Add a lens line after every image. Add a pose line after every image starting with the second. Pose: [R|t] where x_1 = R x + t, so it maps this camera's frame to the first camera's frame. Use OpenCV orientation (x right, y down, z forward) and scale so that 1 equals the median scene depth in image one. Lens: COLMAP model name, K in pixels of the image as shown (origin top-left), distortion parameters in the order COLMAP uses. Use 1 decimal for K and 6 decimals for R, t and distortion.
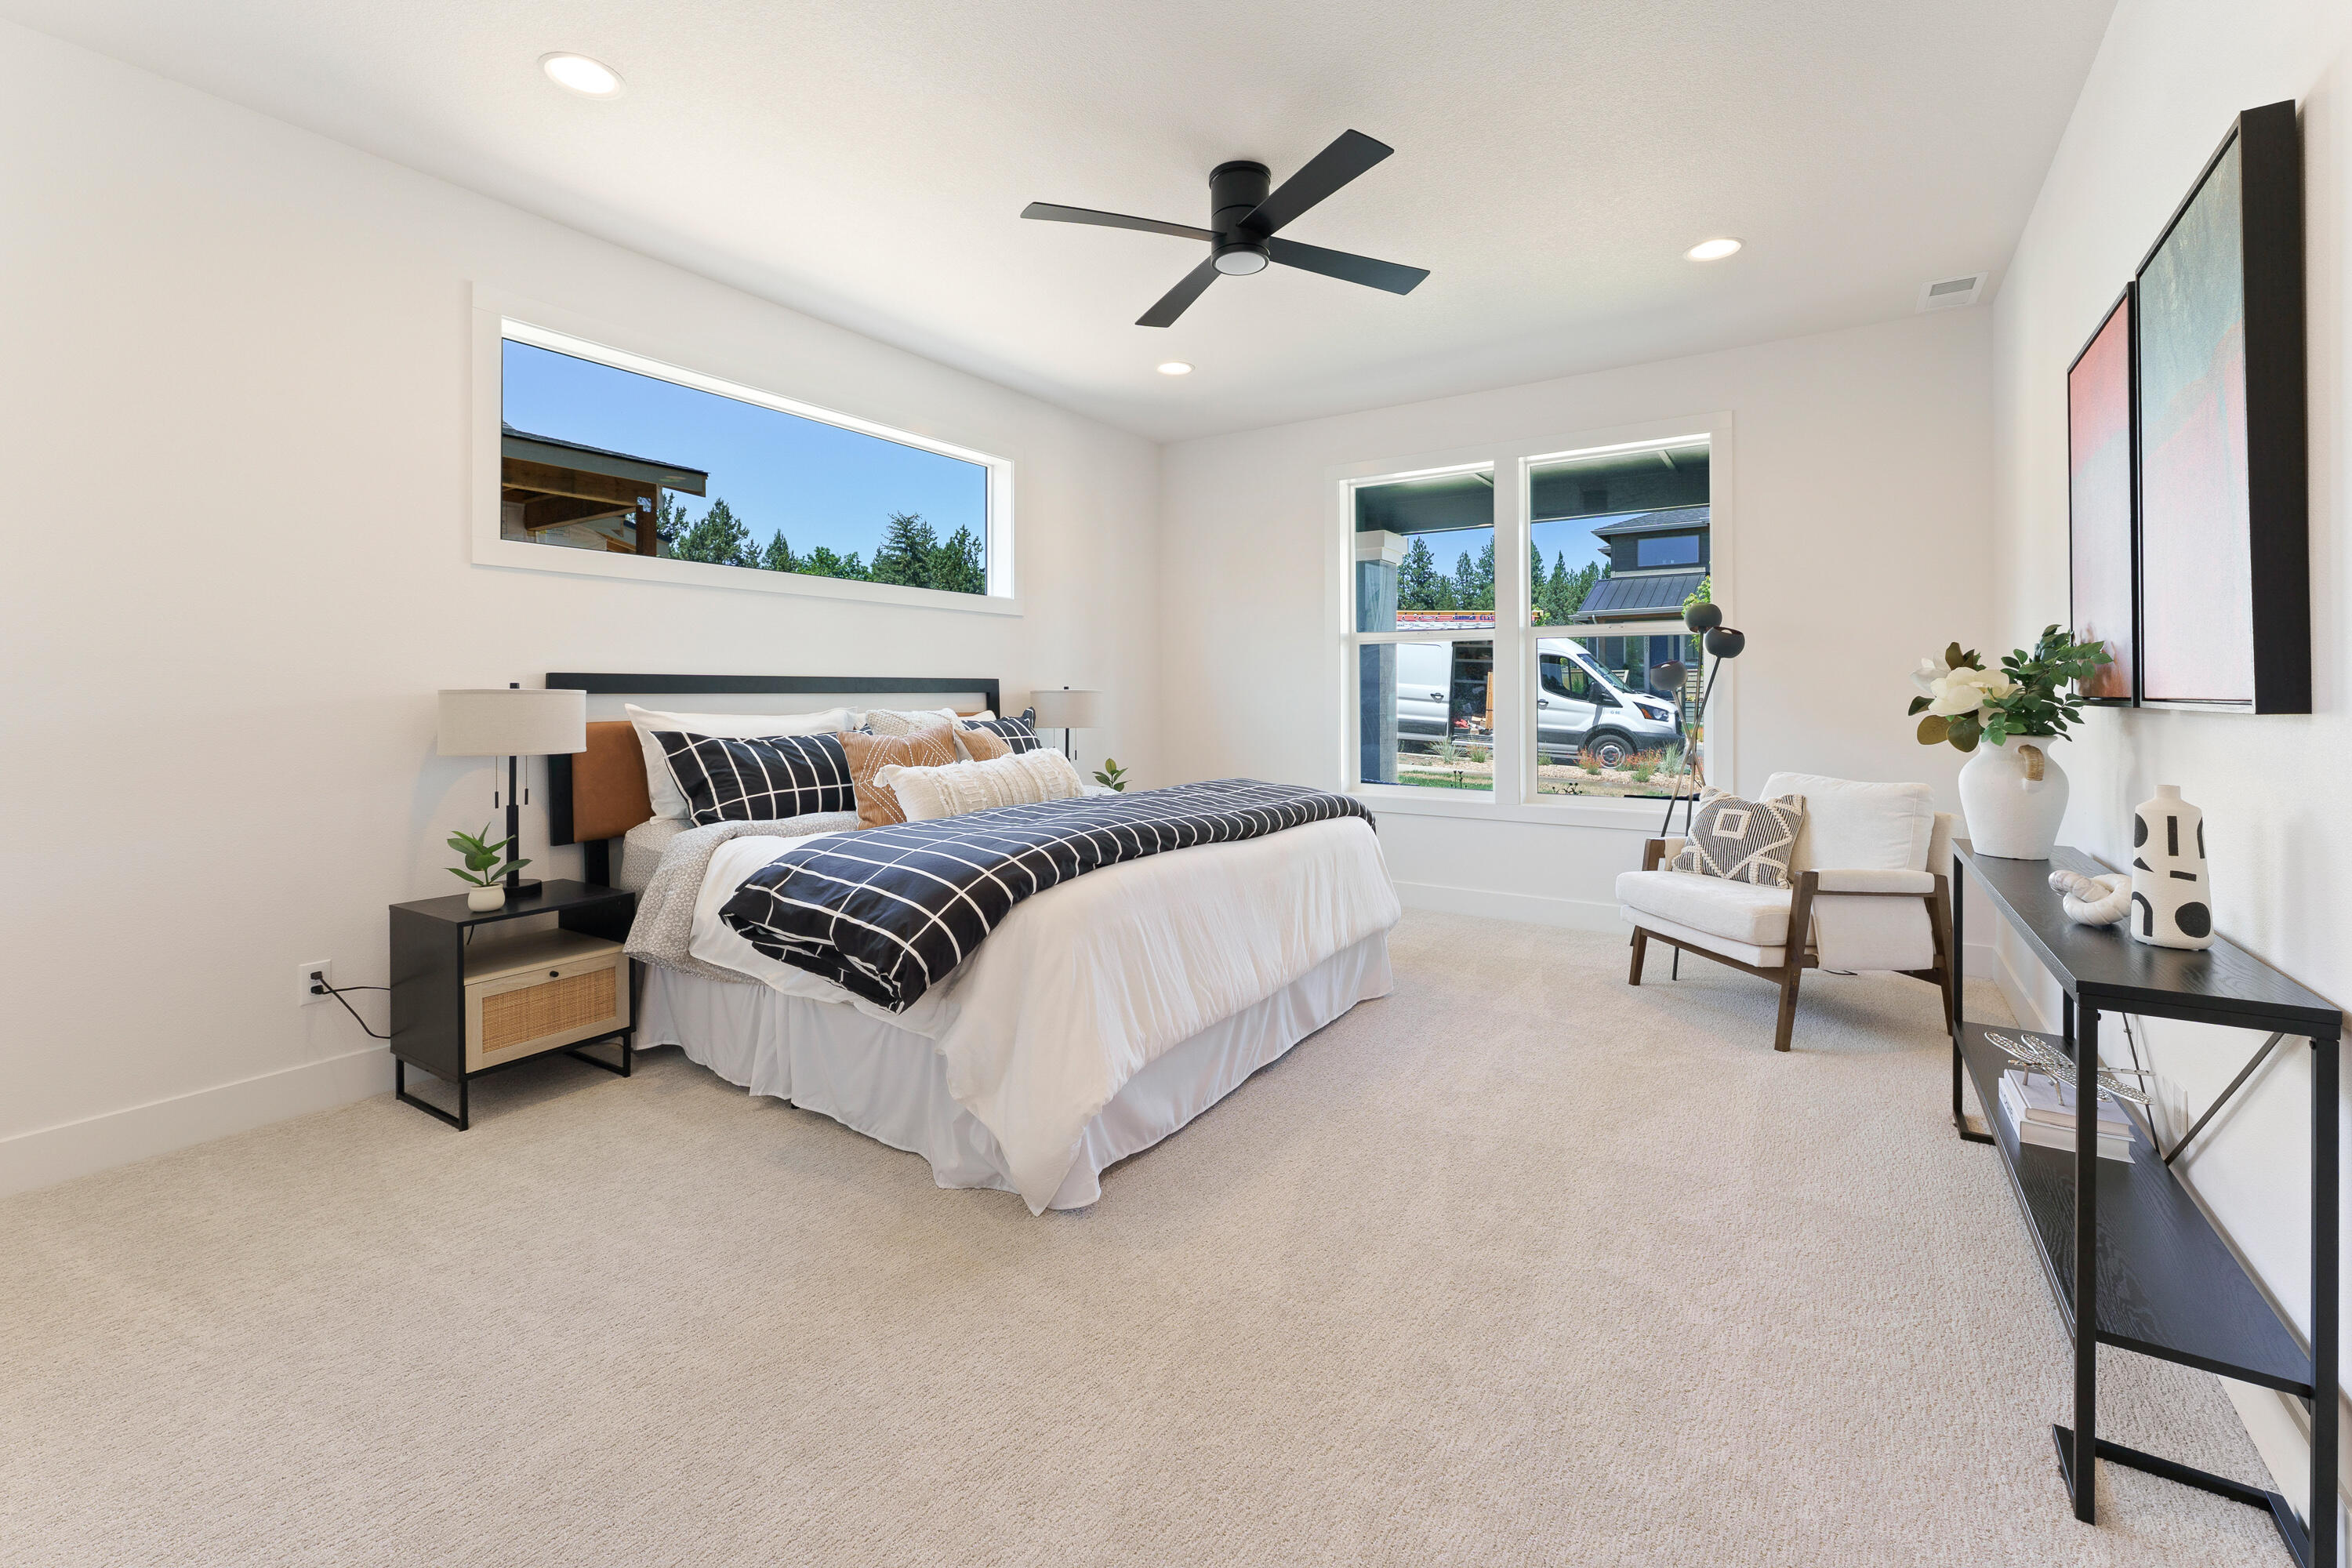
lens RADIAL K [[978.4, 0, 1171.2], [0, 978.4, 708.4], [0, 0, 1]] dist [-0.000787, -0.000437]
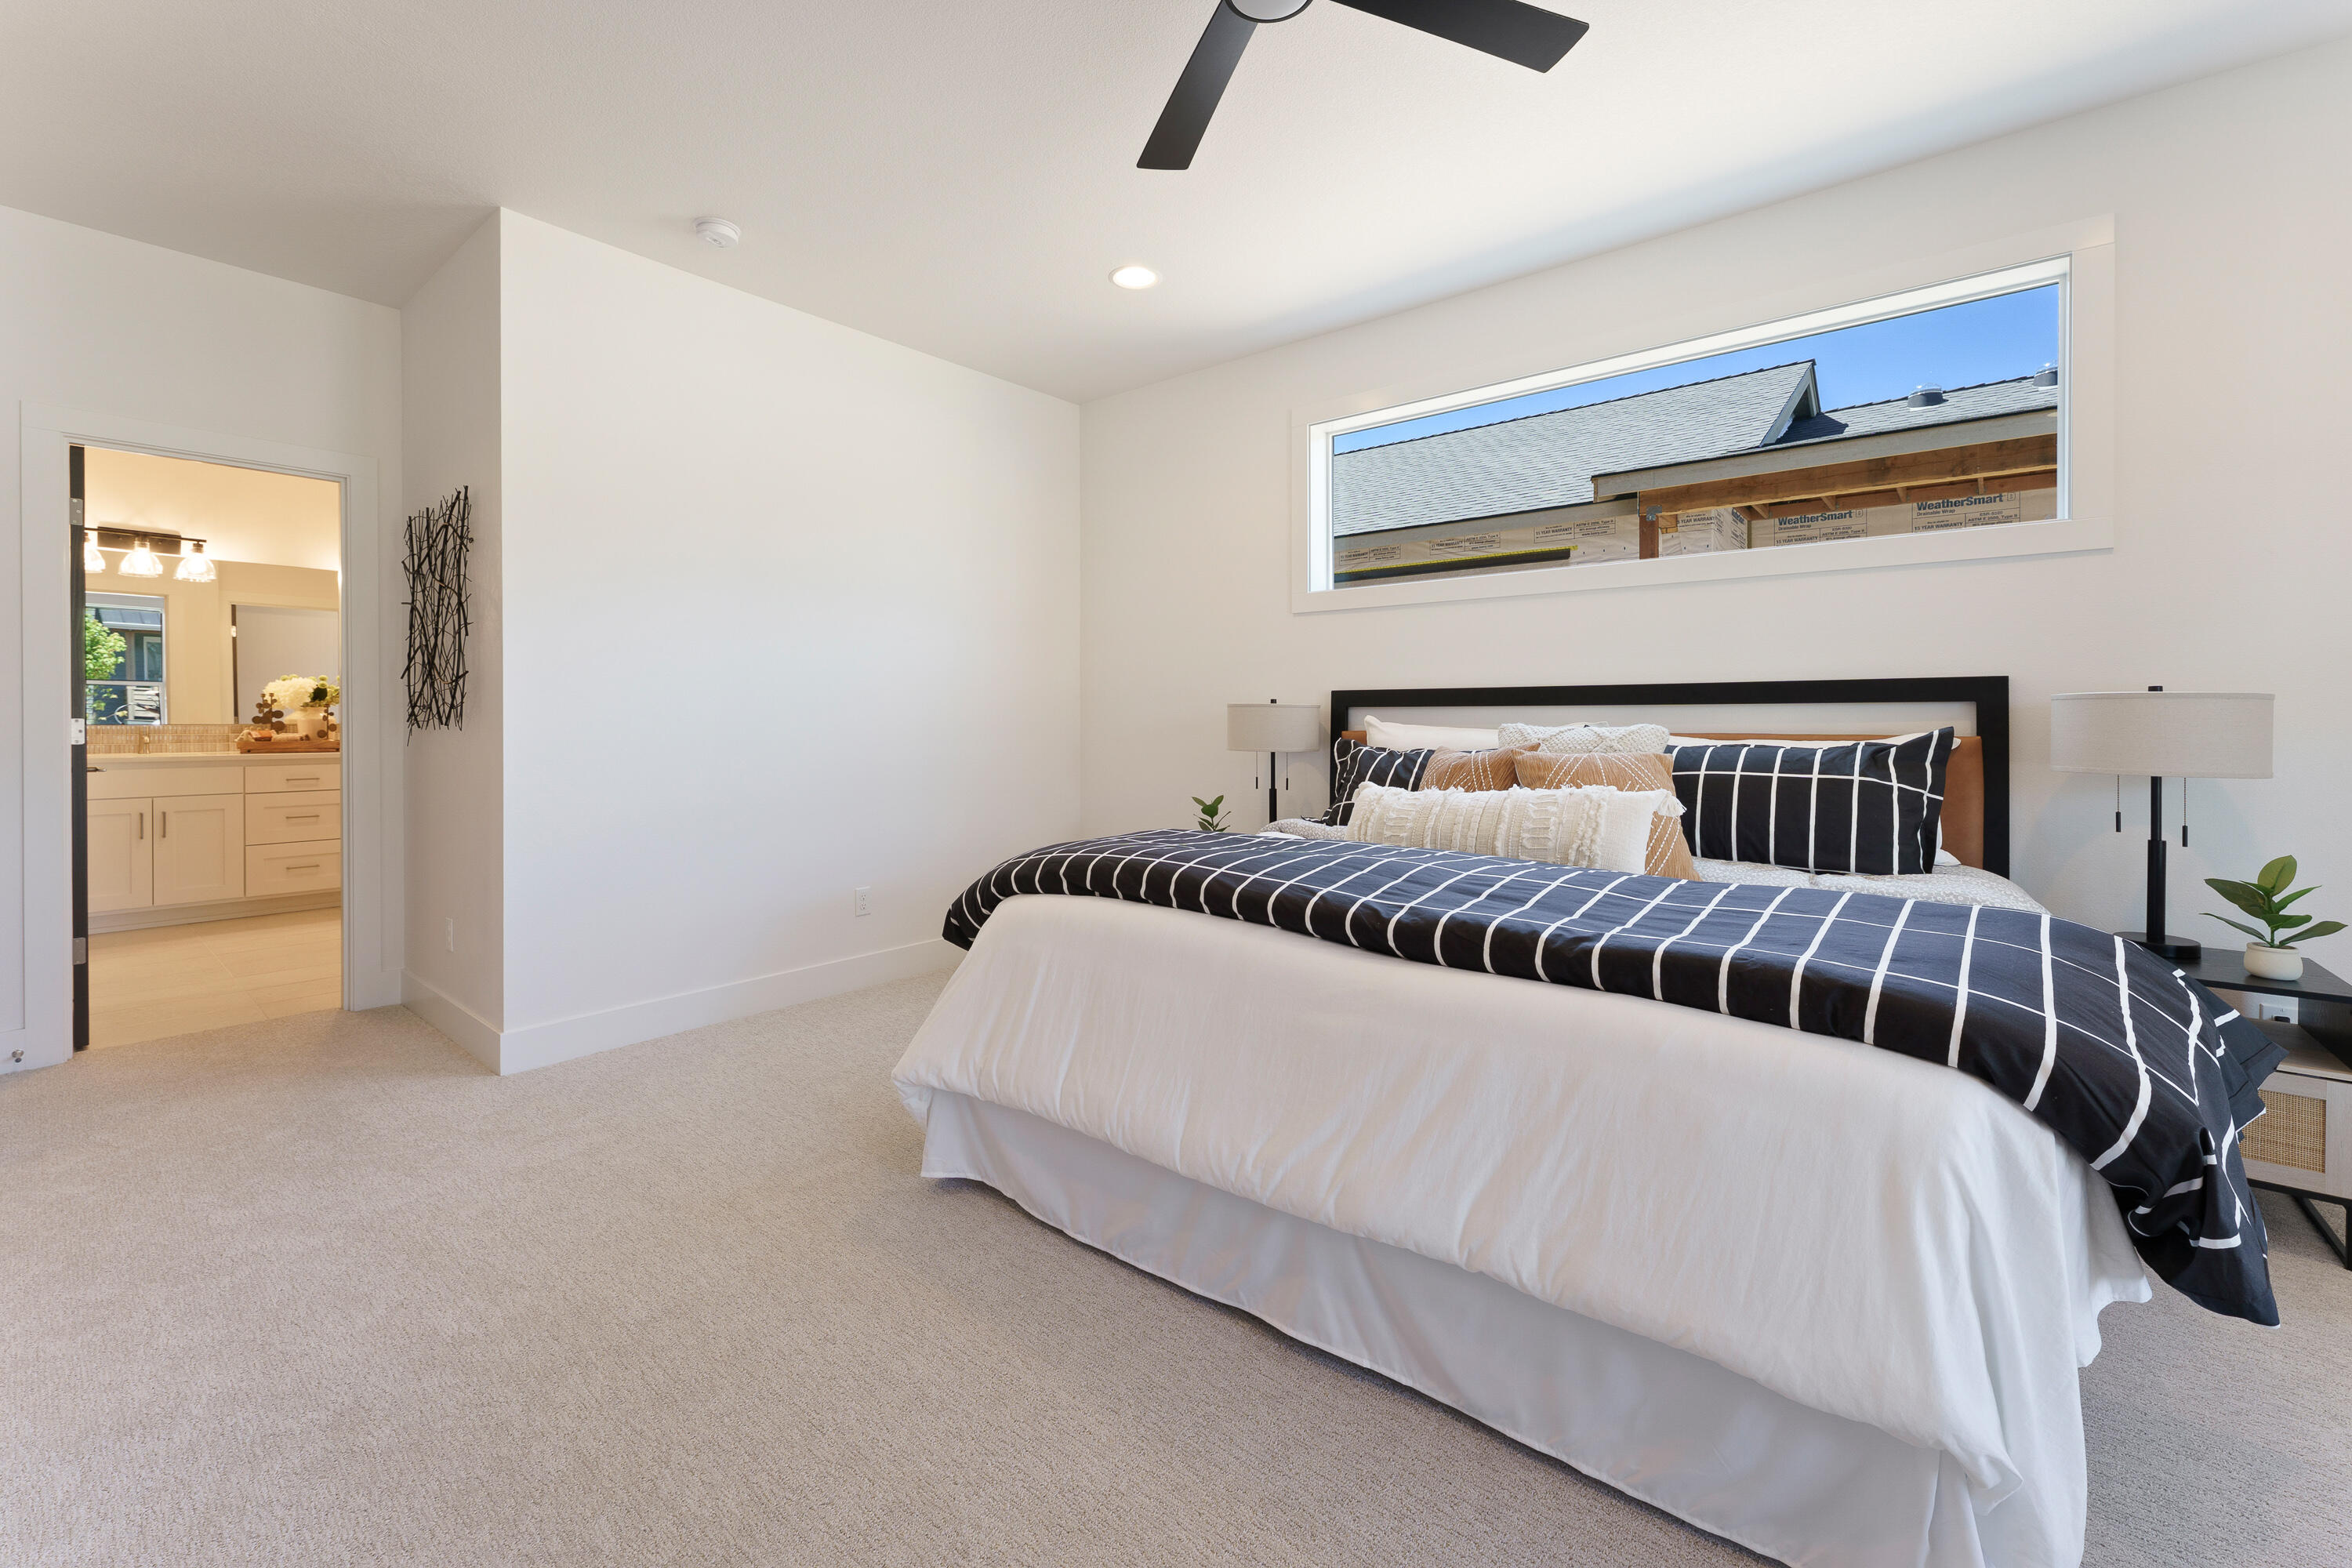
lens RADIAL K [[978.4, 0, 1171.2], [0, 978.4, 708.4], [0, 0, 1]] dist [-0.000787, -0.000437]
pose [[-0.064457, 0.001863, -0.997919, 0.685447], [-0.009245, 0.999954, 0.002464, -0.015270], [0.997878, 0.009384, -0.064437, 0.946398]]
